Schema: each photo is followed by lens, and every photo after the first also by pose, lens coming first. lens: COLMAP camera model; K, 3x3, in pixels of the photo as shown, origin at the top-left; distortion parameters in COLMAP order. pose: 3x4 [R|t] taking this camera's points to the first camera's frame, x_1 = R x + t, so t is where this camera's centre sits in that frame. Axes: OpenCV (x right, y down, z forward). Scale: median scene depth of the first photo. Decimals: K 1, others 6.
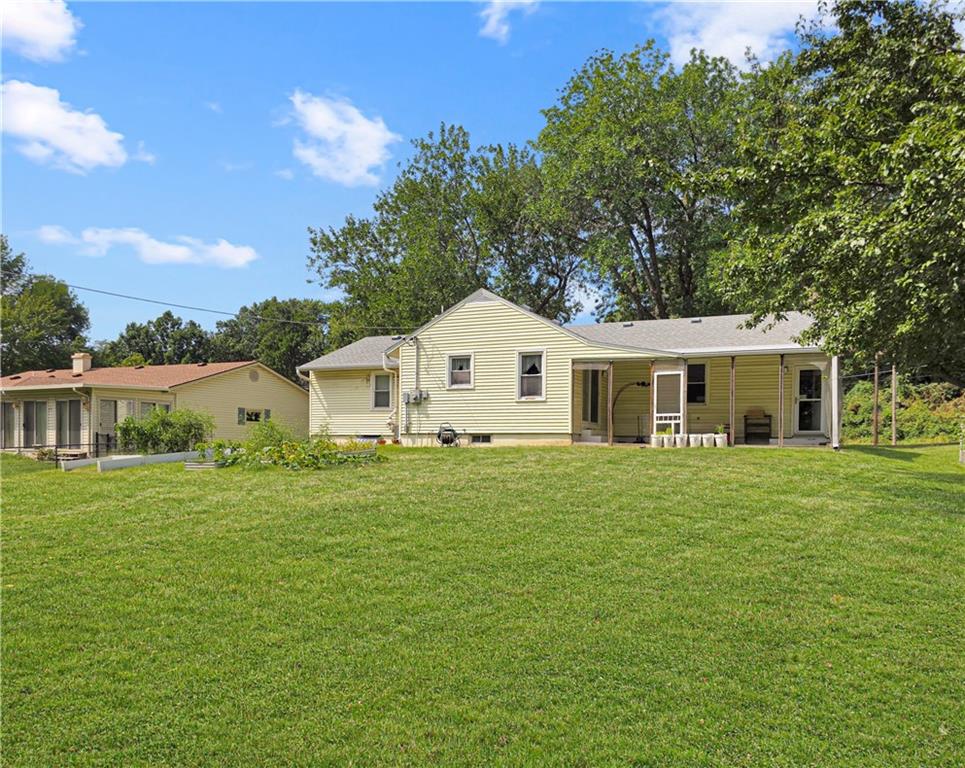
lens RADIAL K [[832.6, 0, 482.5], [0, 832.6, 384.0], [0, 0, 1]] dist [-0.042466, 0.048718]
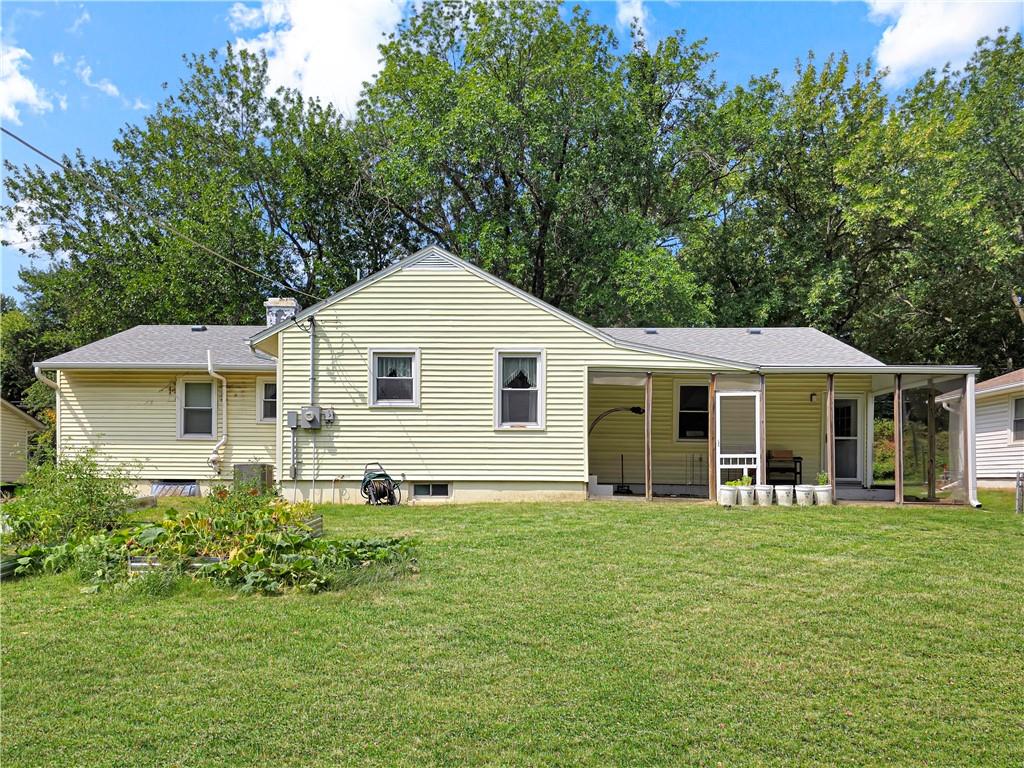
lens RADIAL K [[811.6, 0, 512.0], [0, 811.6, 437.6], [0, 0, 1]] dist [0.005031, -0.006500]
pose [[0.907021, 0.022002, 0.420511, -0.165445], [-0.032001, 0.999348, 0.016737, 0.012789], [-0.419868, -0.028638, 0.907133, 0.358351]]
